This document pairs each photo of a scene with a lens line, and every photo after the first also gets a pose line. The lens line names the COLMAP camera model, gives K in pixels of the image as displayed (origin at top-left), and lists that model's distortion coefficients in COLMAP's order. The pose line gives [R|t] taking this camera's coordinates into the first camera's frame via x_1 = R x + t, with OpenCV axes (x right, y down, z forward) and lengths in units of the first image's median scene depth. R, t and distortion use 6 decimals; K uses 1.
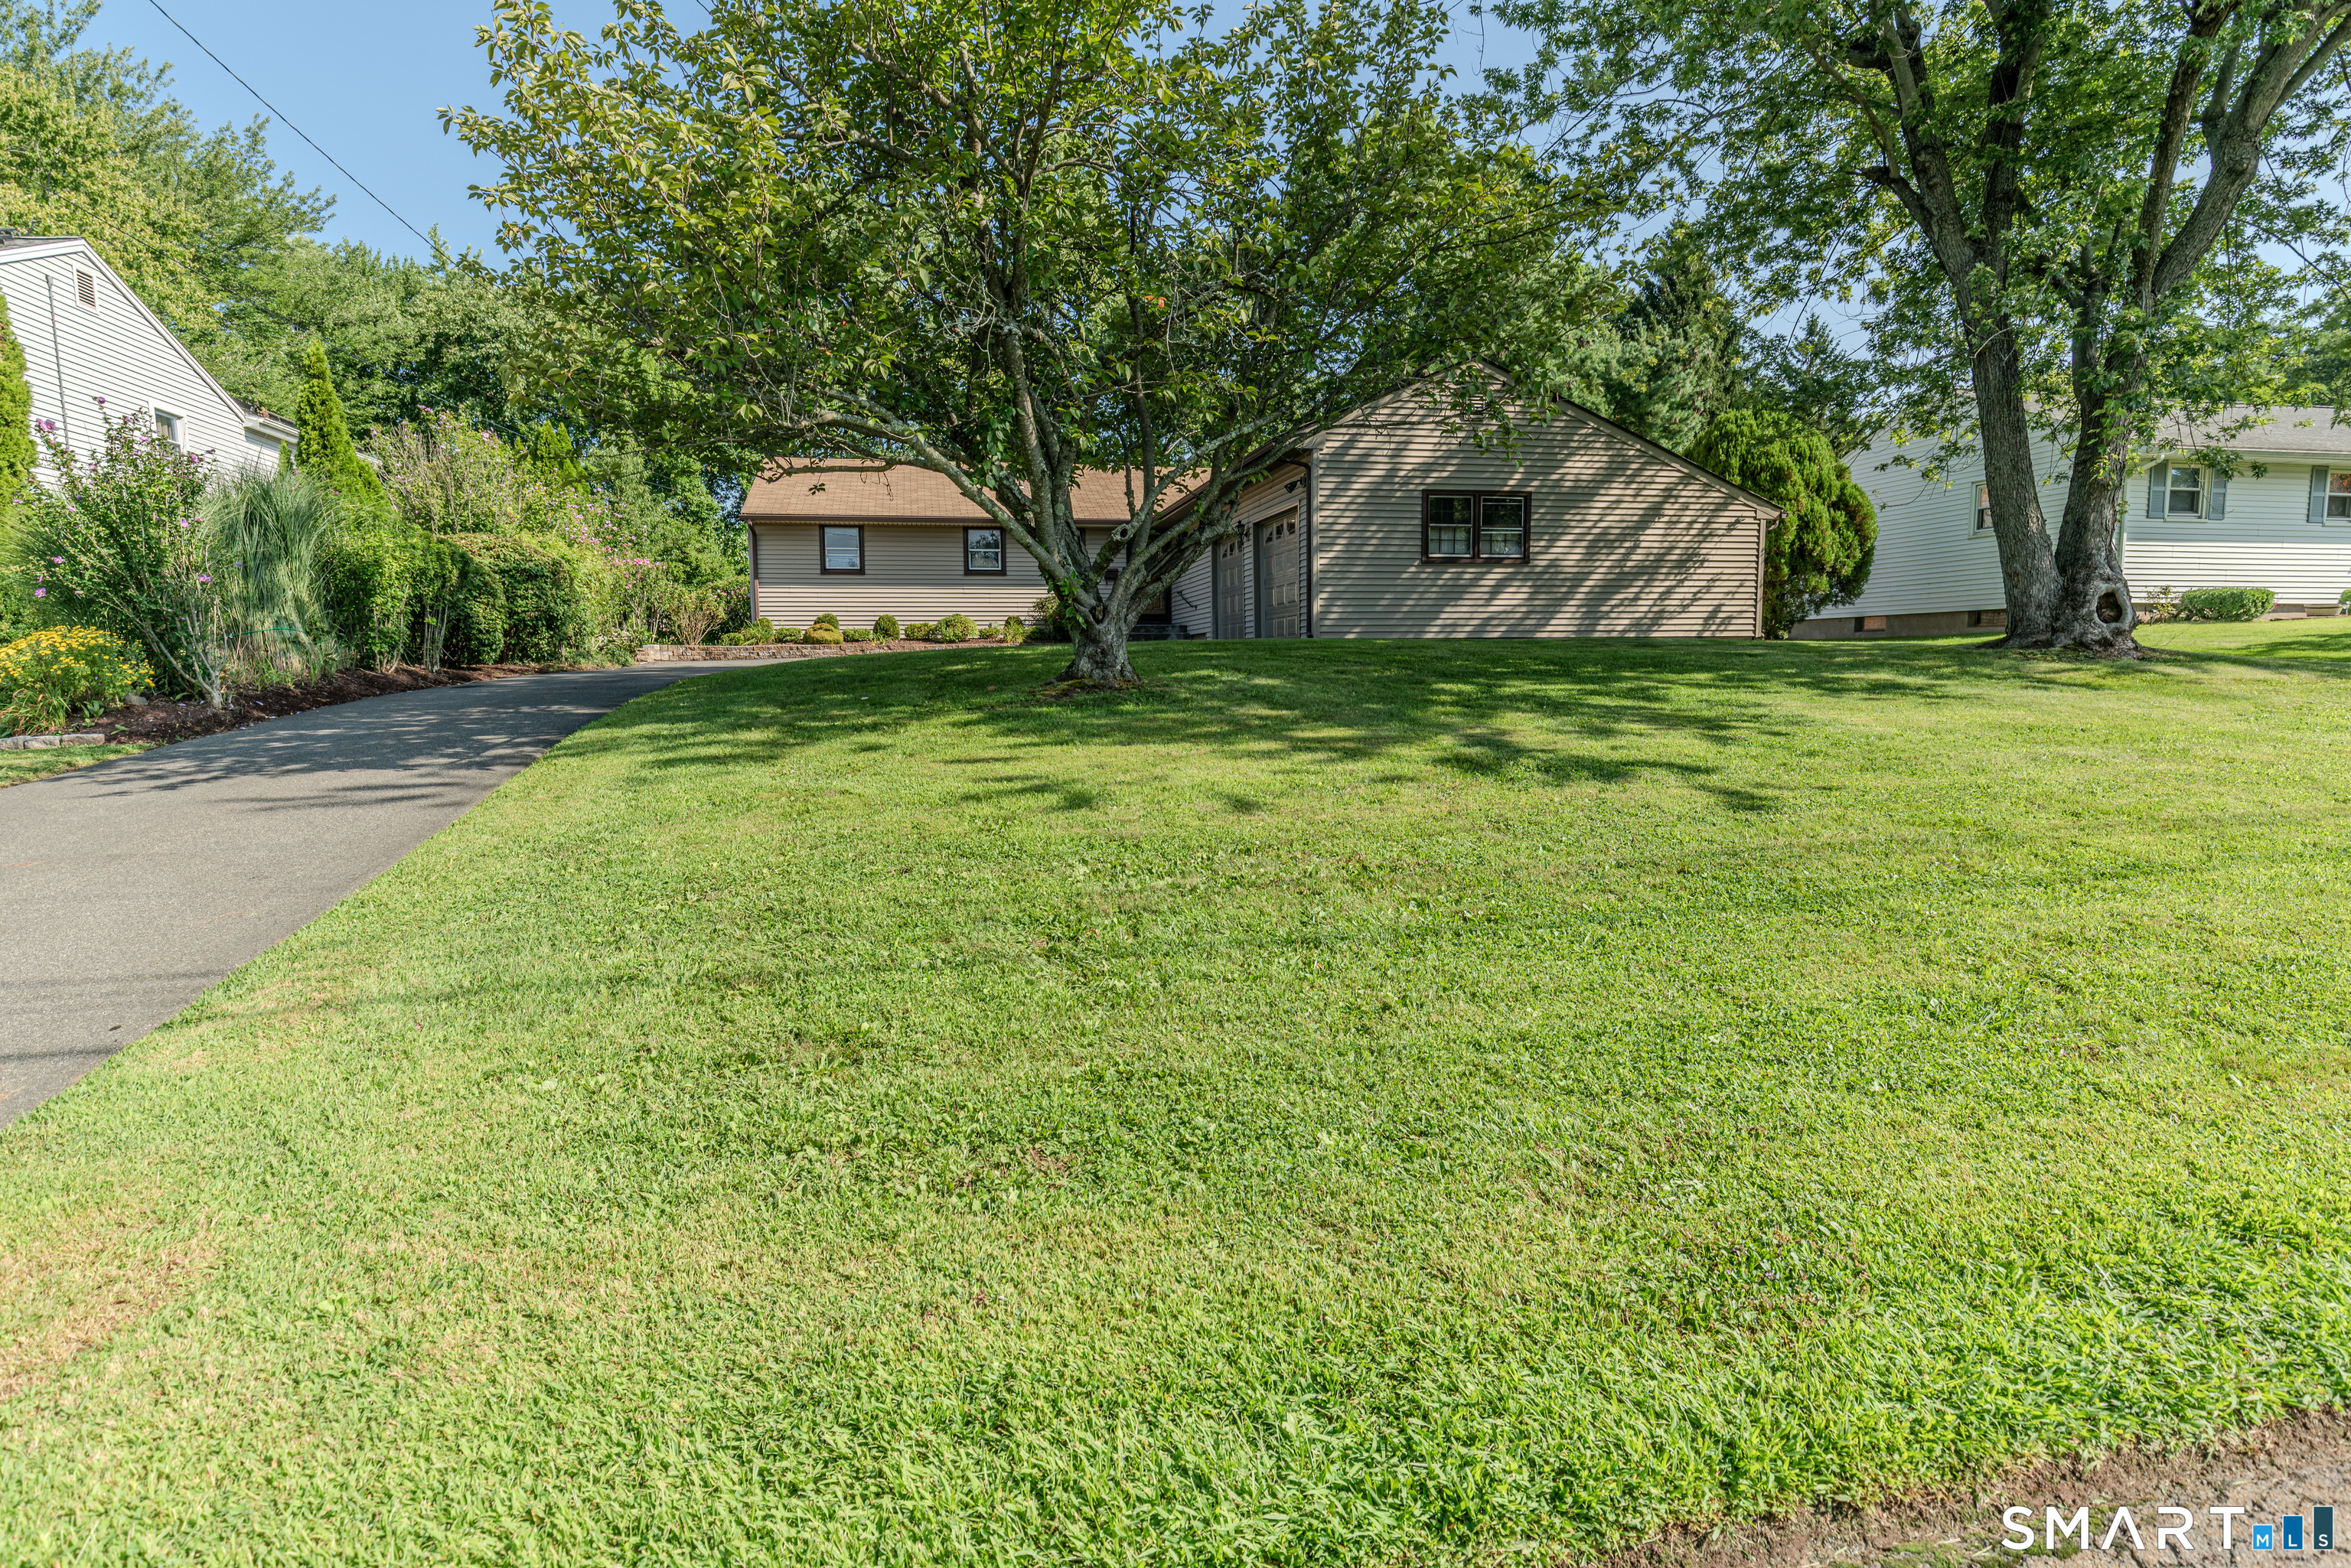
lens RADIAL K [[1221.5, 0, 1225.0], [0, 1221.5, 782.0], [0, 0, 1]] dist [0.002461, -0.002530]
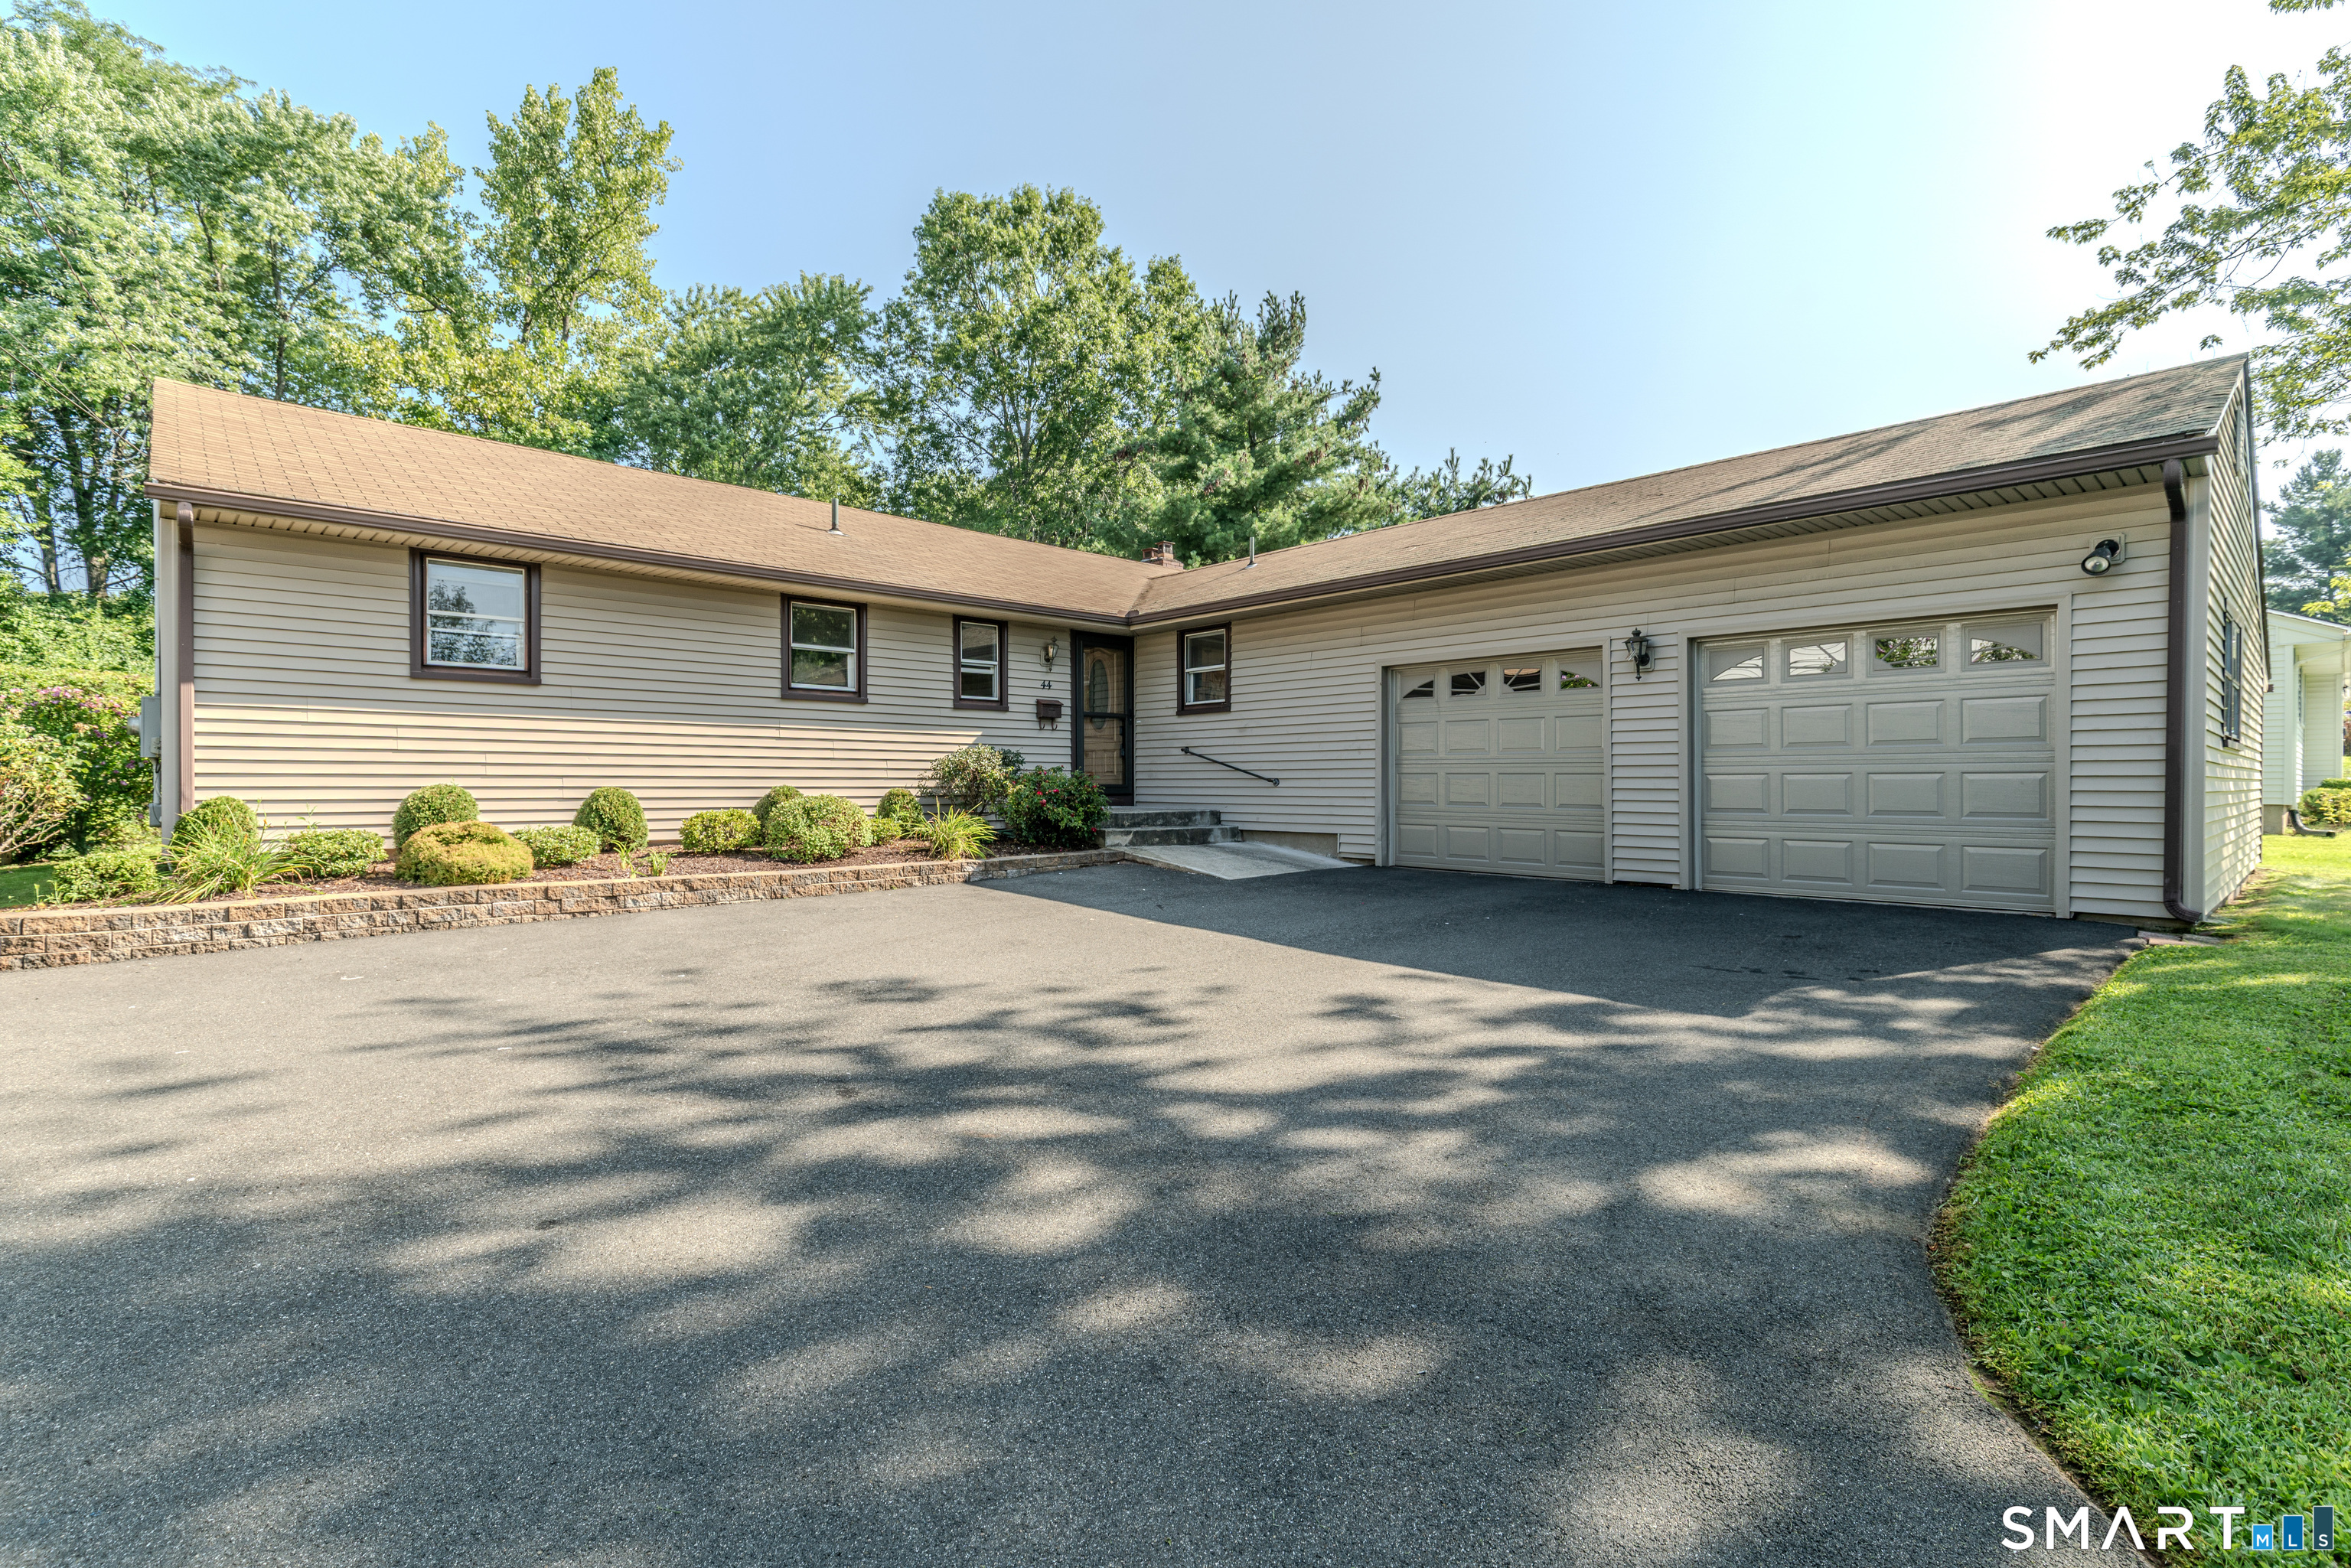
lens RADIAL K [[1078.1, 0, 1208.9], [0, 1078.1, 797.3], [0, 0, 1]] dist [0.002445, 0.001239]
pose [[0.861902, 0.005208, 0.507048, -0.327510], [0.036821, 0.996665, -0.072828, -0.114474], [-0.505736, 0.081440, 0.858836, 0.675673]]
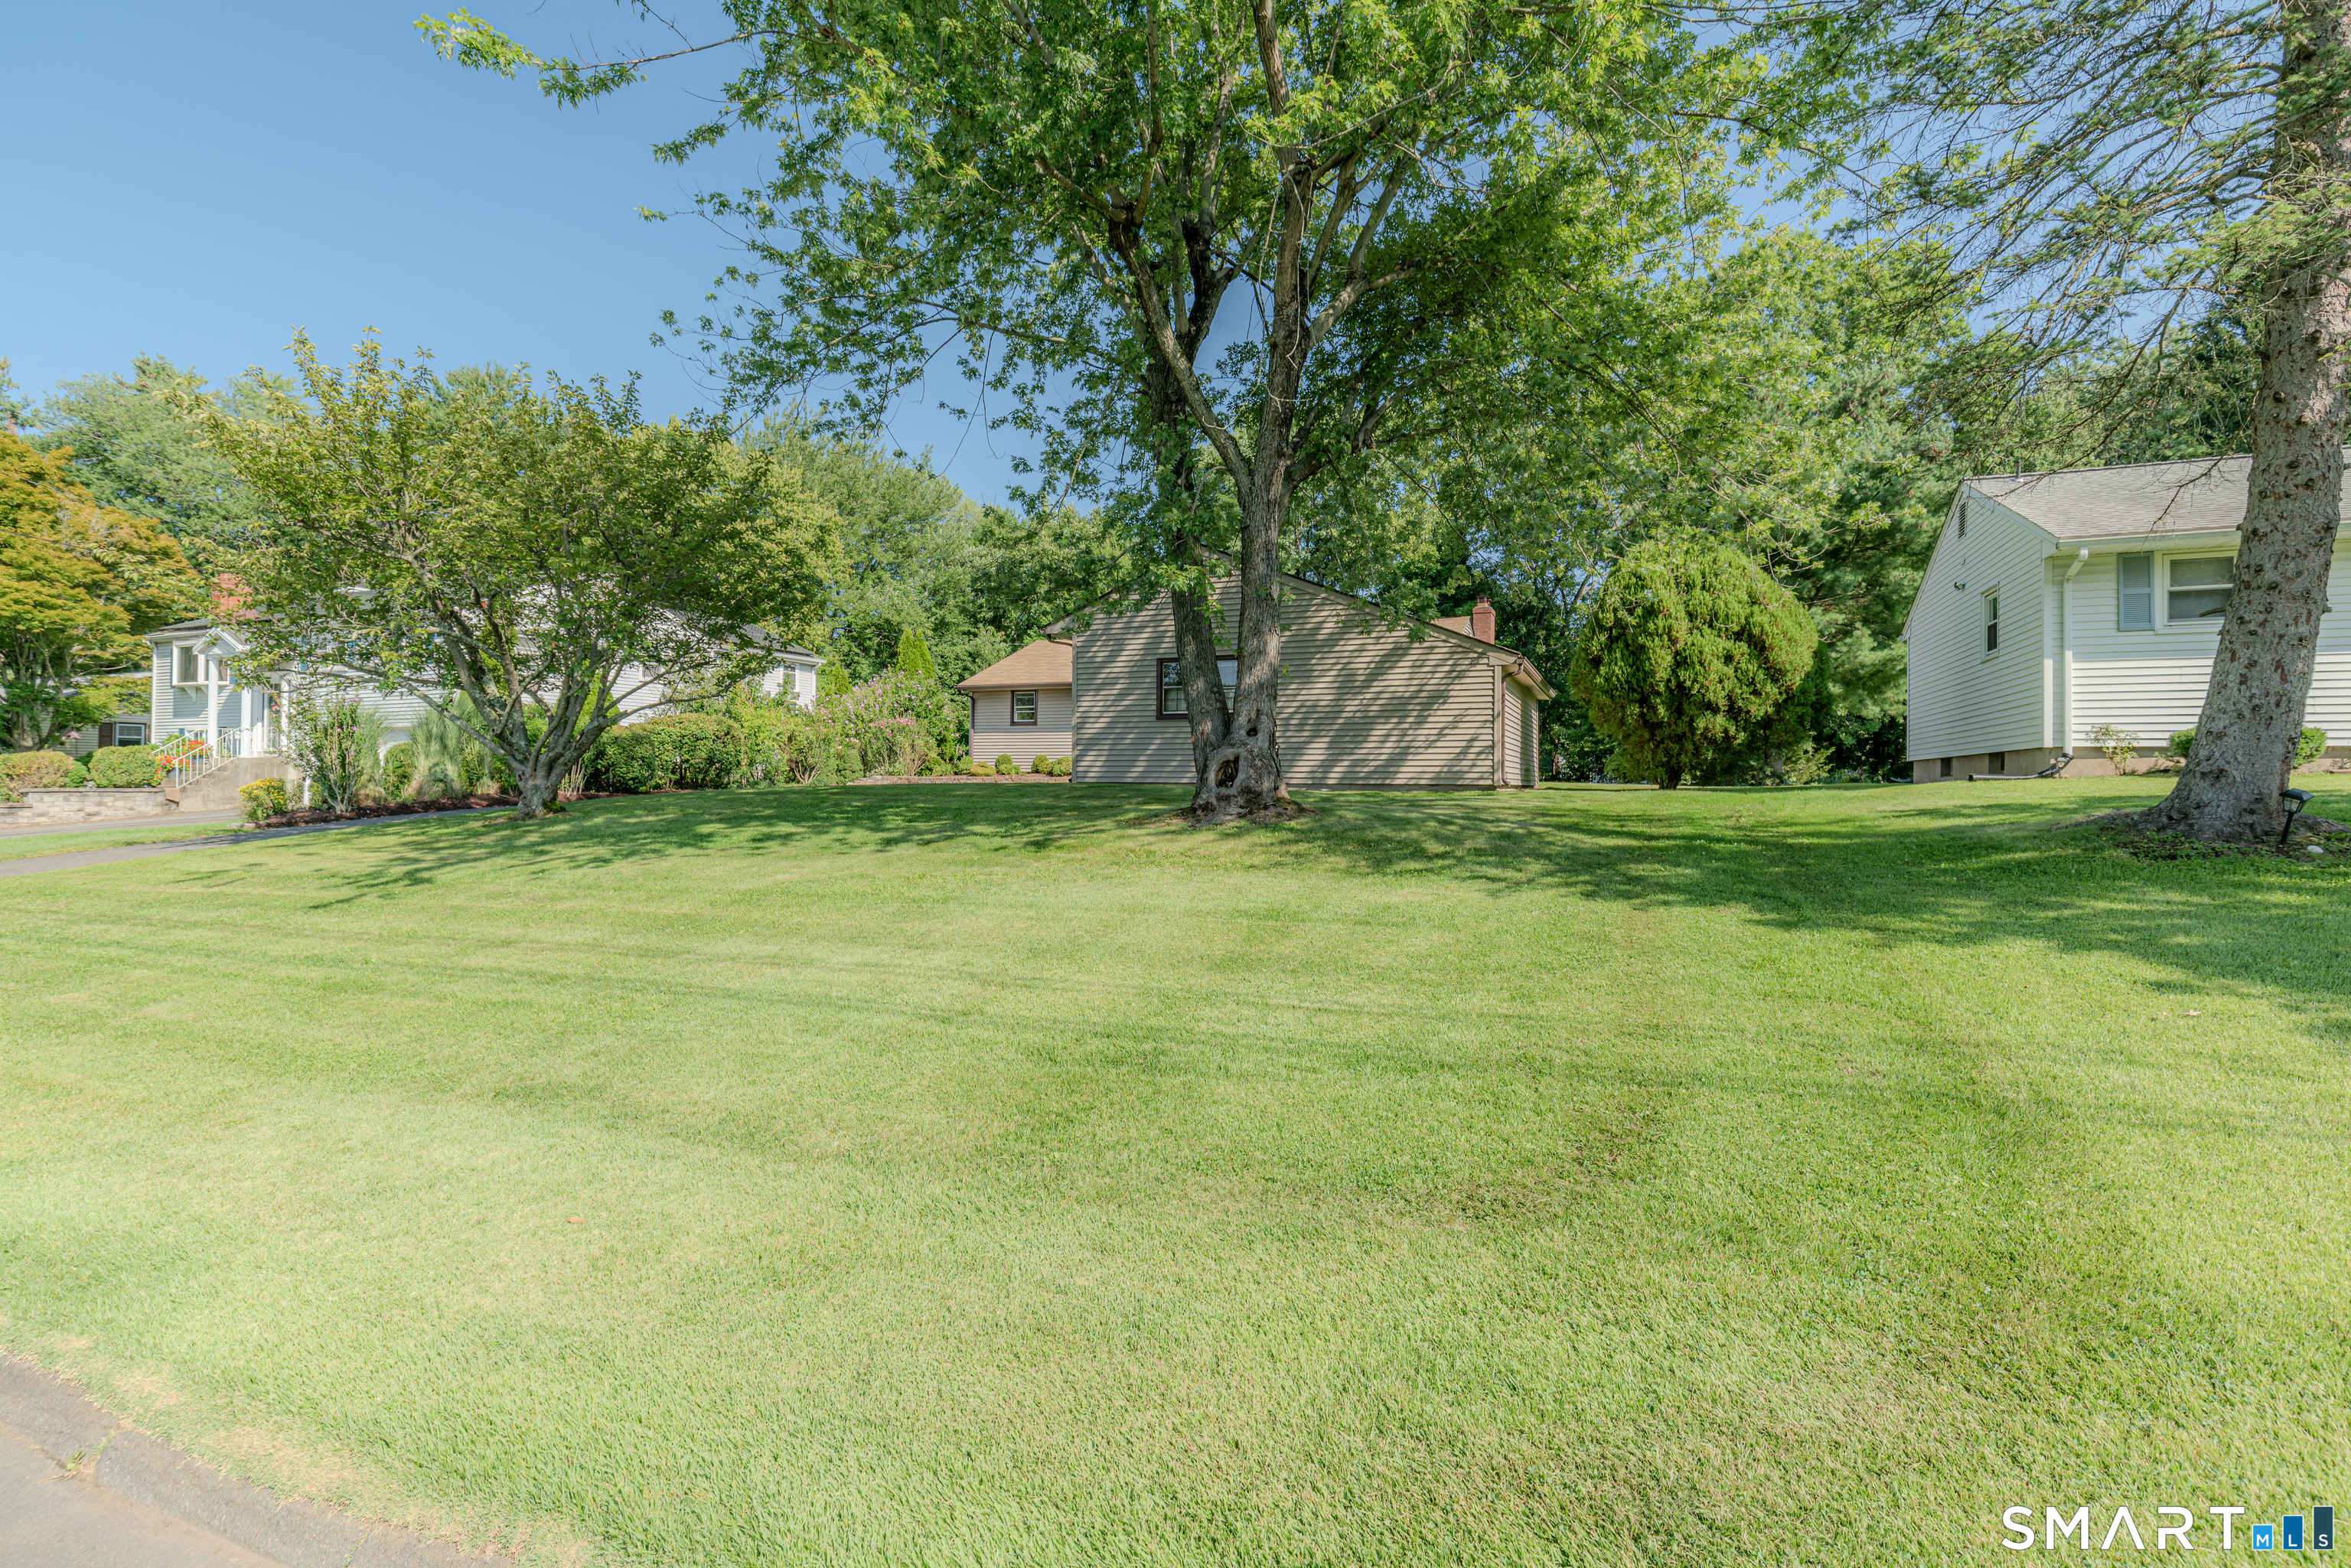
lens RADIAL K [[1078.1, 0, 1188.7], [0, 1078.1, 775.5], [0, 0, 1]] dist [0.002445, 0.001239]
pose [[0.809159, 0.012649, -0.587454, 0.639095], [-0.072002, 0.994368, -0.077765, -0.036844], [0.583162, 0.105221, 0.805513, 0.149789]]
